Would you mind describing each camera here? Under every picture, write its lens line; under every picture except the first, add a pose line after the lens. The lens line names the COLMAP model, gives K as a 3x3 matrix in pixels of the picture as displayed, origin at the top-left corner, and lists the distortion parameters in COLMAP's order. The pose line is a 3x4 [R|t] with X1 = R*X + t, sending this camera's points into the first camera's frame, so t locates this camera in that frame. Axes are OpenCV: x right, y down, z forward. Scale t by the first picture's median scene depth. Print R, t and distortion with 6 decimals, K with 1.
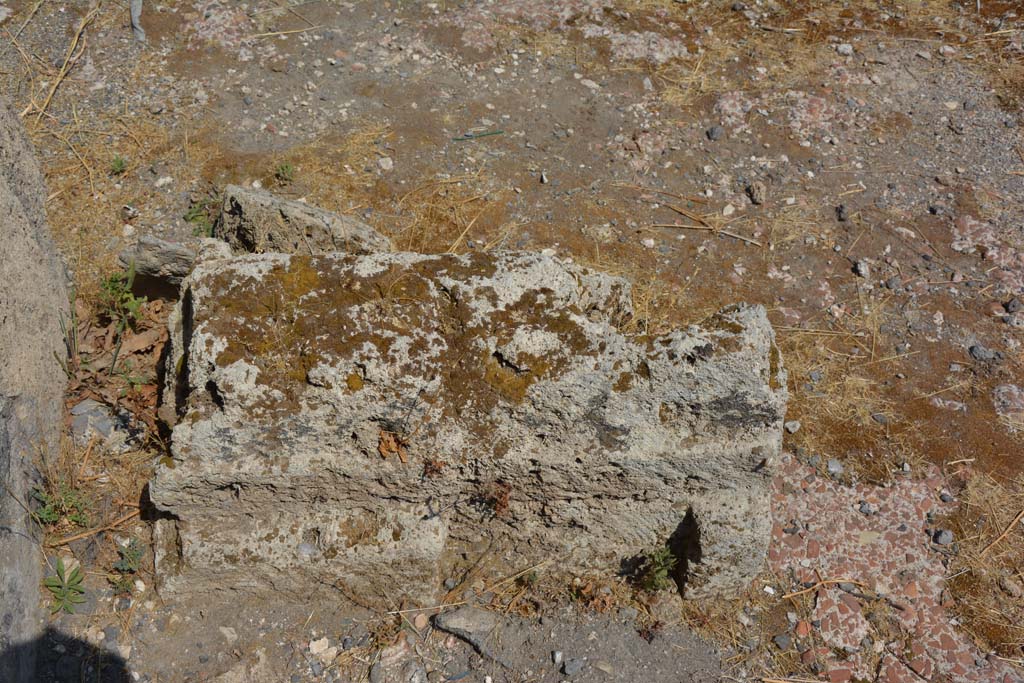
lens RADIAL K [[1049.6, 0, 512.0], [0, 1049.6, 341.5], [0, 0, 1]] dist [-0.016744, 0.173900]
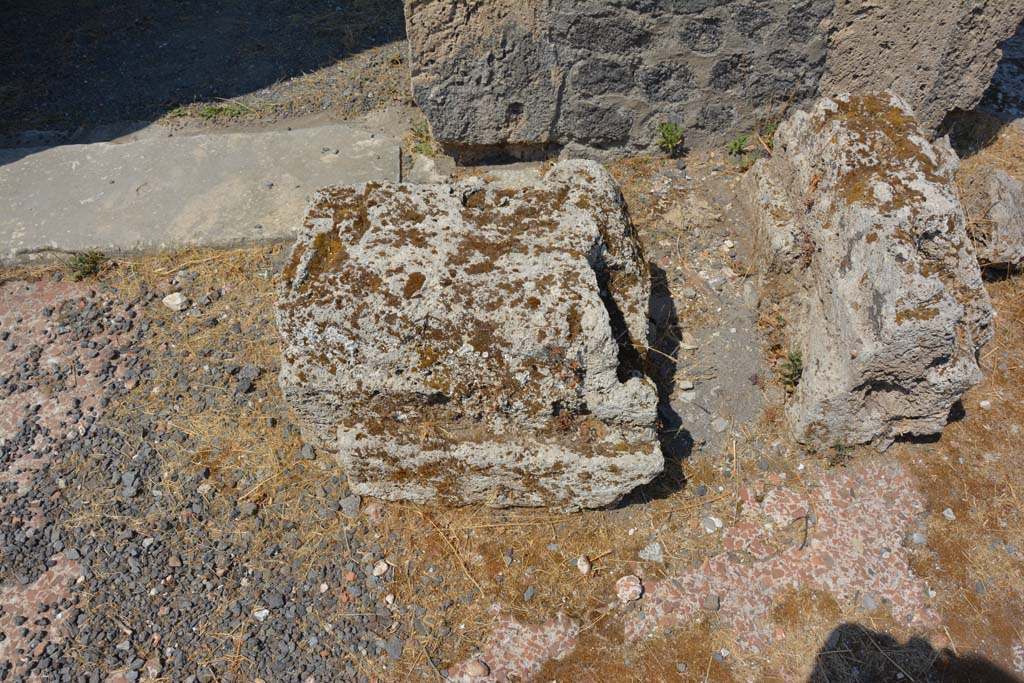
lens RADIAL K [[813.2, 0, 512.0], [0, 813.2, 341.5], [0, 0, 1]] dist [-0.156880, 0.110568]
pose [[-0.092489, 0.726633, -0.680771, 1.077741], [-0.772458, 0.379055, 0.509536, -0.090028], [0.628296, 0.572993, 0.526235, 0.109123]]
